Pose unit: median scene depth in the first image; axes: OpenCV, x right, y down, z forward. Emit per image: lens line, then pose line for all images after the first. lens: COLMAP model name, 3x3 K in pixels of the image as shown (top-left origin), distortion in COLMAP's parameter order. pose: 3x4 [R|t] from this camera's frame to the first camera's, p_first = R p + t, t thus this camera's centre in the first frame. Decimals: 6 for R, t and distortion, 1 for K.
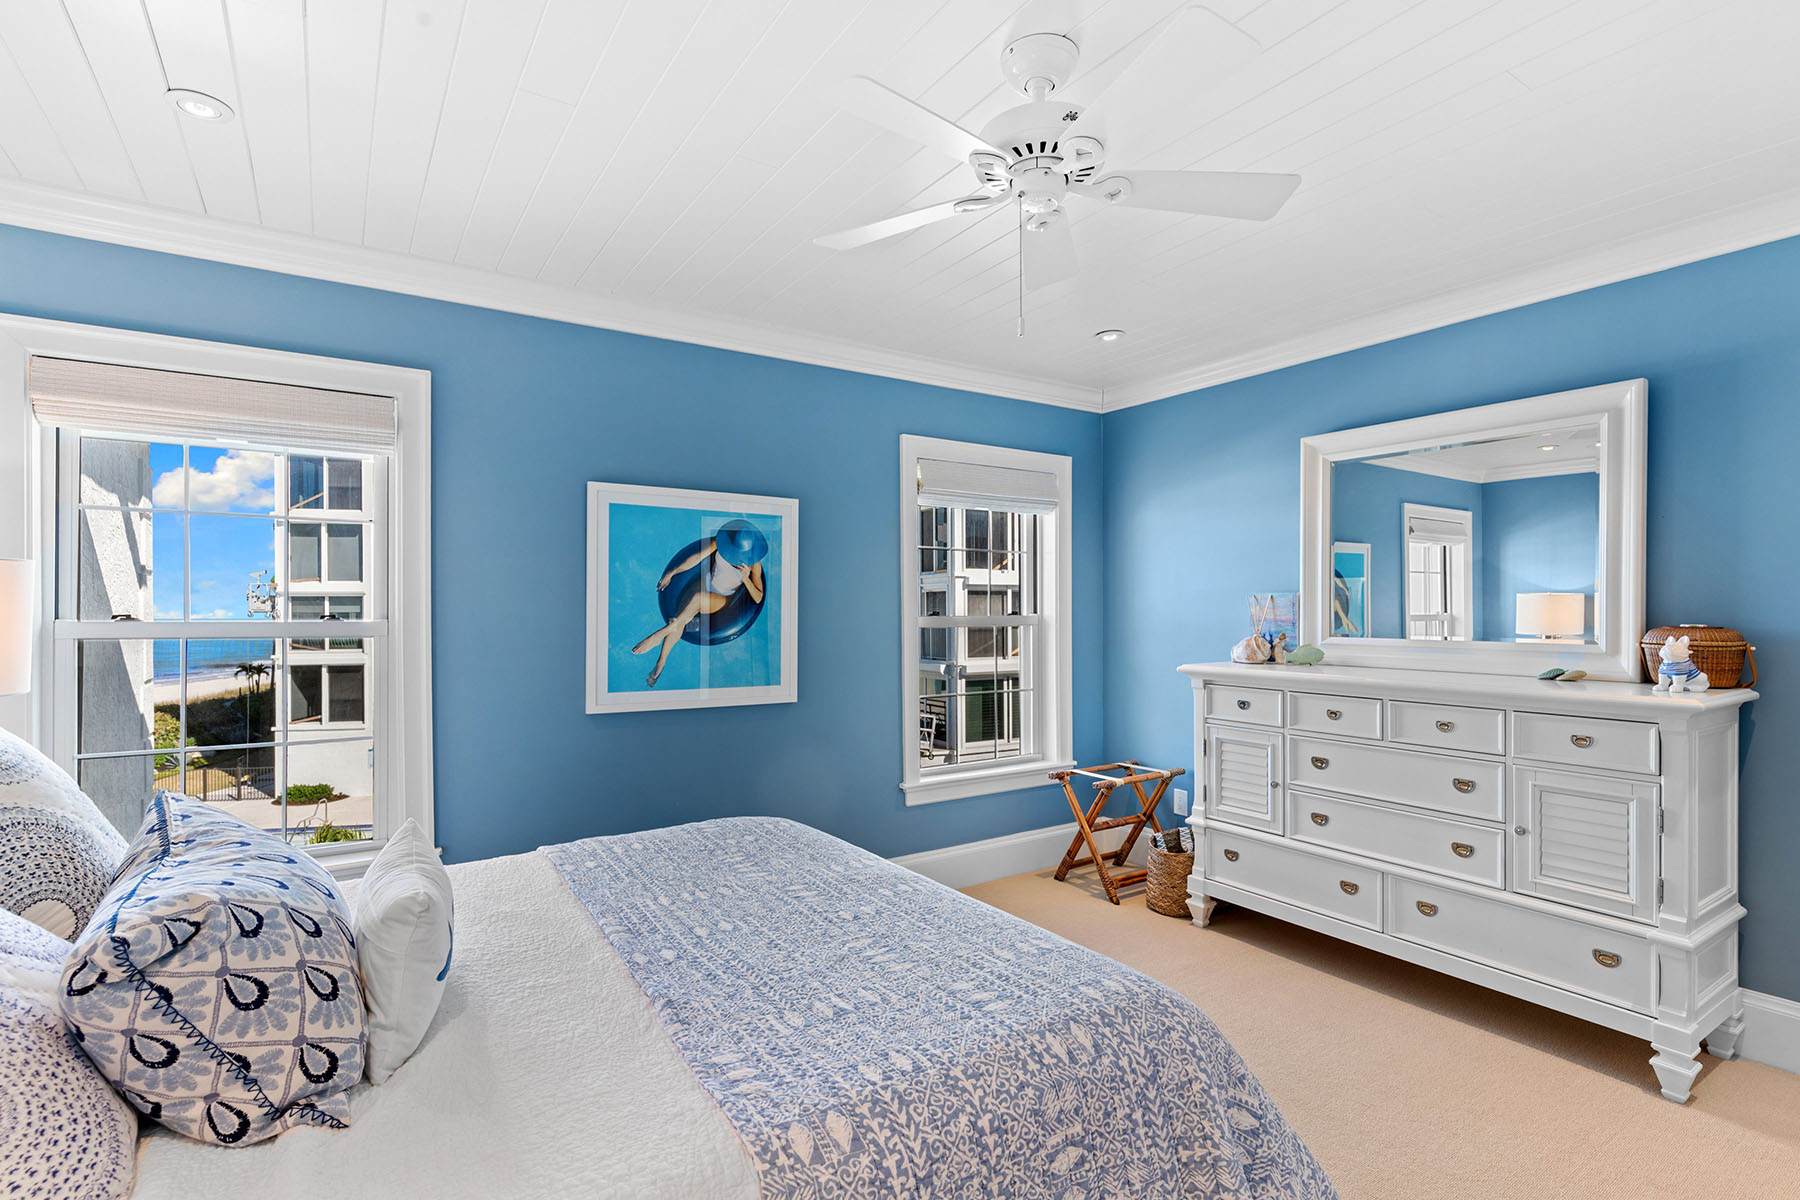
lens RADIAL K [[863.6, 0, 899.4], [0, 863.6, 607.3], [0, 0, 1]] dist [0.003366, 0.000246]
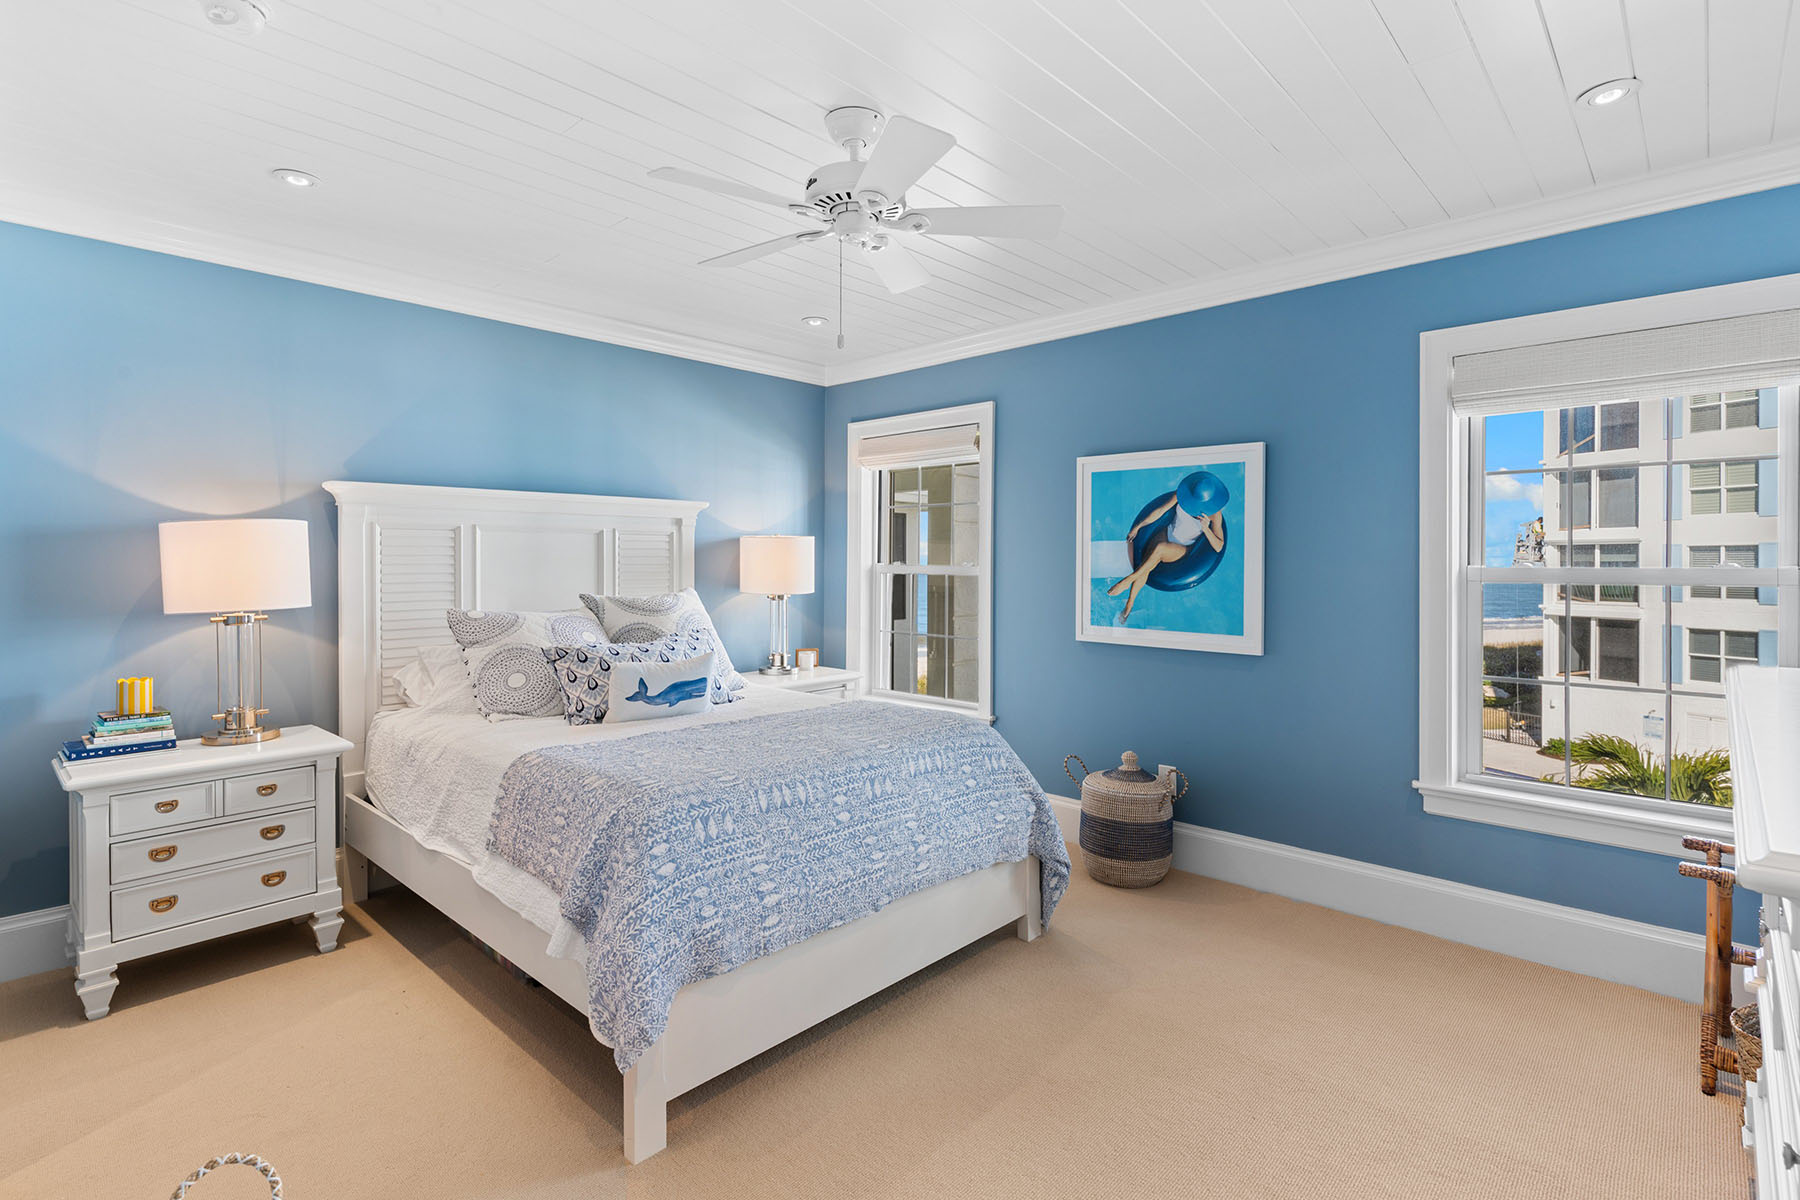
lens RADIAL K [[863.6, 0, 895.3], [0, 863.6, 561.4], [0, 0, 1]] dist [0.003366, 0.000246]
pose [[0.226212, 0.004241, -0.974069, 0.720589], [0.001408, 0.999988, 0.004681, 0.000974], [0.974077, -0.002431, 0.226203, 0.396080]]
